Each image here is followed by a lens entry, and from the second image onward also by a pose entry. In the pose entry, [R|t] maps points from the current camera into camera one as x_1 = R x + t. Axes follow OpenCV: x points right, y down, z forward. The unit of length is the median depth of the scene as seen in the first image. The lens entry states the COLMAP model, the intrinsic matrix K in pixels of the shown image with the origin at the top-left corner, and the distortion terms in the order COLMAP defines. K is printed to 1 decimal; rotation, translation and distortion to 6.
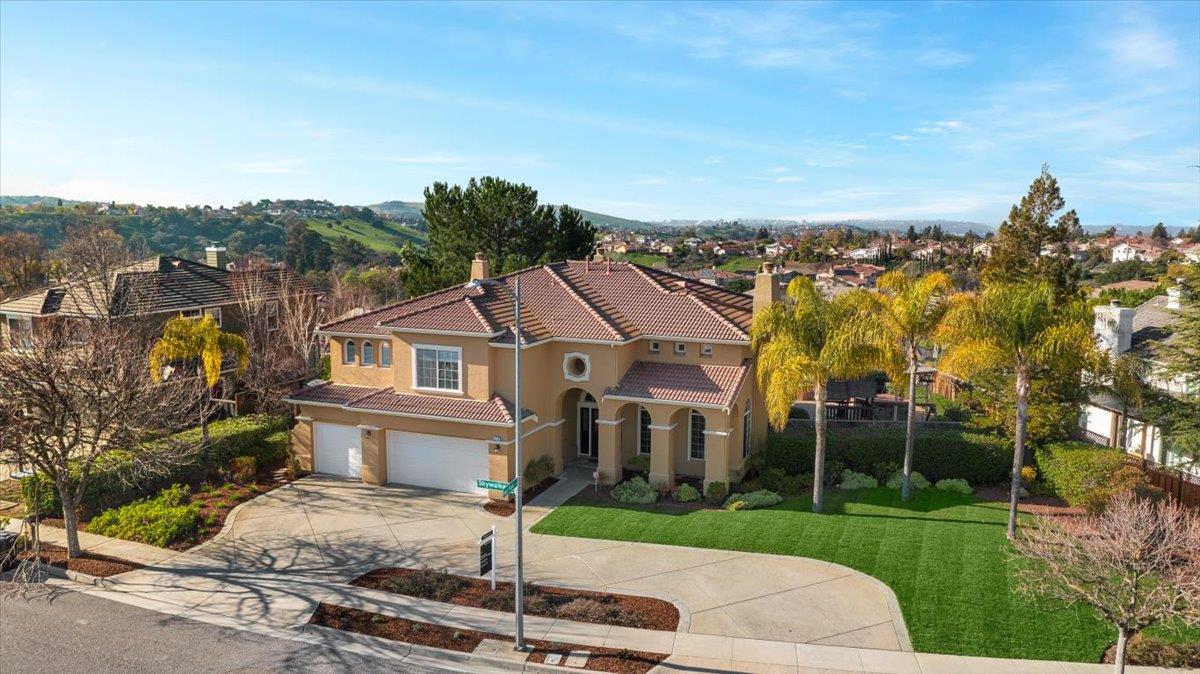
lens RADIAL K [[944.6, 0, 605.1], [0, 944.6, 337.8], [0, 0, 1]] dist [-0.014056, -0.000334]
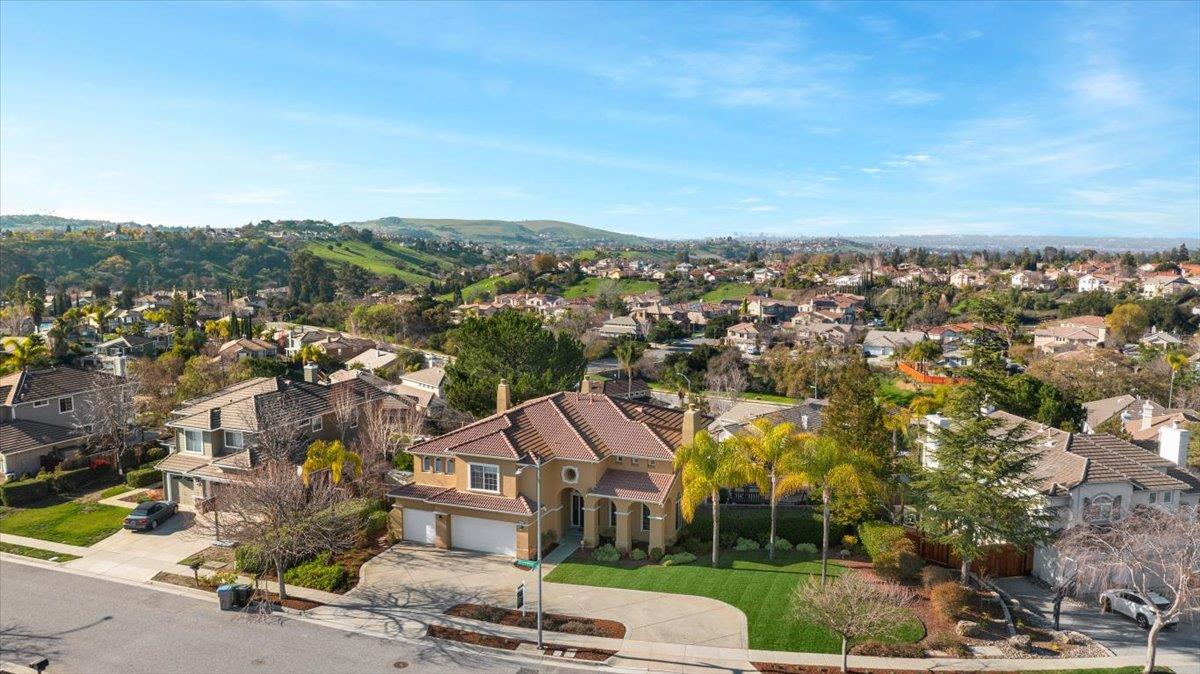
lens RADIAL K [[944.6, 0, 604.3], [0, 944.6, 340.9], [0, 0, 1]] dist [-0.014056, -0.000334]
pose [[0.999985, -0.004551, 0.003172, 0.023678], [0.004582, 0.999939, -0.010054, -0.180565], [-0.003126, 0.010069, 0.999944, -0.606366]]
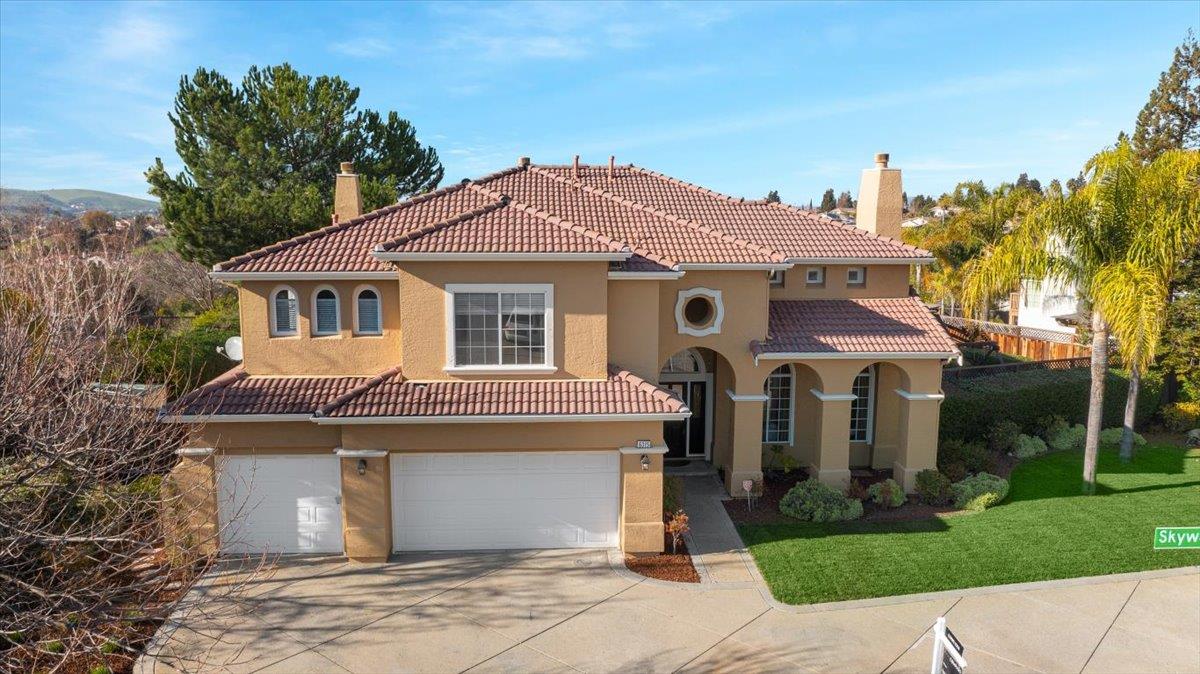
lens RADIAL K [[944.6, 0, 598.8], [0, 944.6, 338.6], [0, 0, 1]] dist [-0.014056, -0.000334]
pose [[0.902144, -0.069528, 0.425795, -0.349487], [0.062083, 0.997578, 0.031359, 0.024965], [-0.426945, -0.001855, 0.904276, 0.483335]]
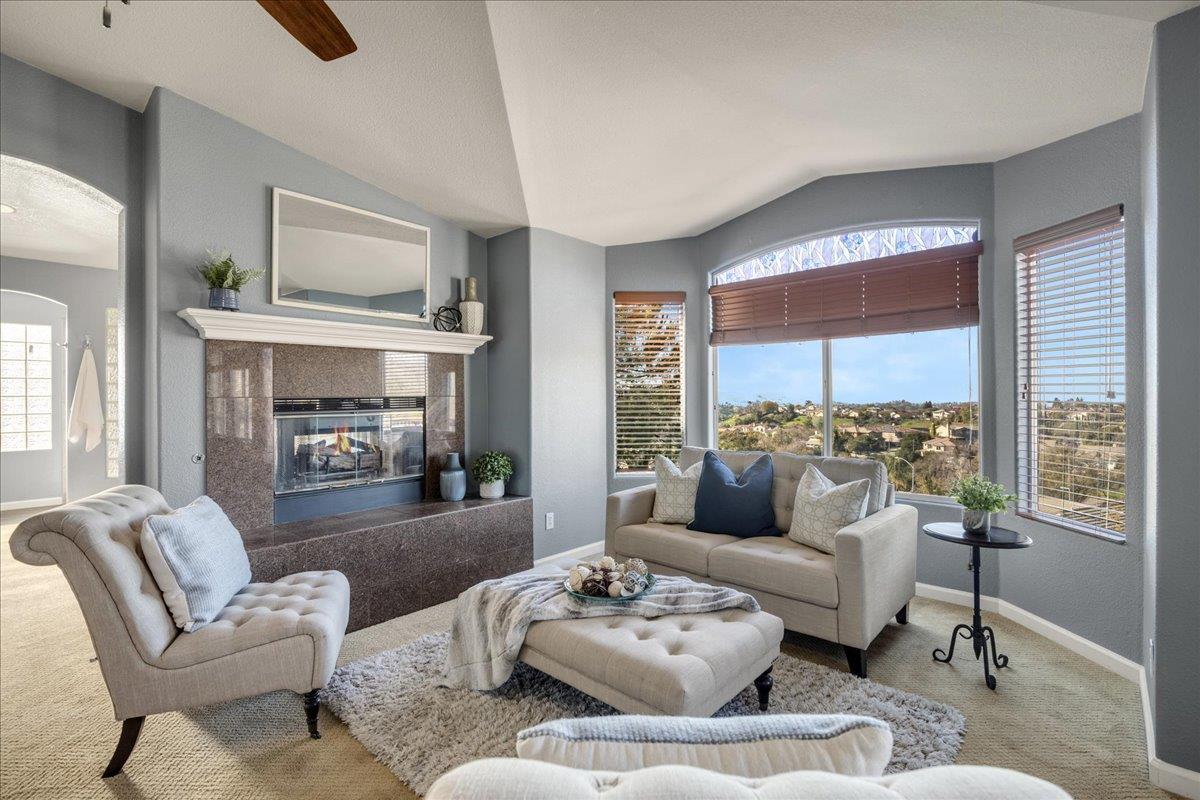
lens RADIAL K [[549.9, 0, 599.2], [0, 549.9, 398.2], [0, 0, 1]] dist [-0.012347, -0.003267]
pose [[0.932430, -0.012706, -0.361126, 0.078564], [-0.034701, 0.991614, -0.124488, -0.009695], [0.359680, 0.128608, 0.924170, 1.302004]]
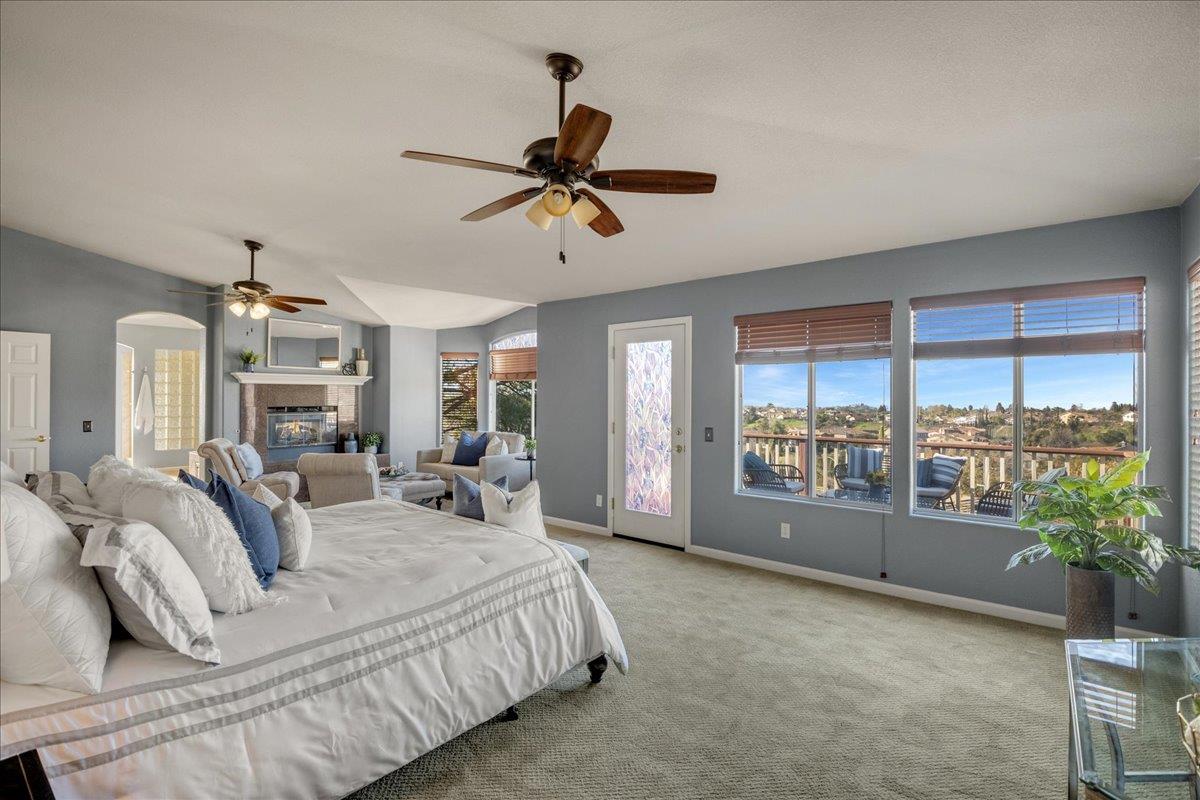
lens RADIAL K [[549.9, 0, 601.4], [0, 549.9, 399.9], [0, 0, 1]] dist [-0.012347, -0.003267]
pose [[0.952877, -0.003935, -0.303332, 0.177666], [-0.035757, 0.991489, -0.125187, -0.000383], [0.301243, 0.130134, 0.944626, 1.209952]]
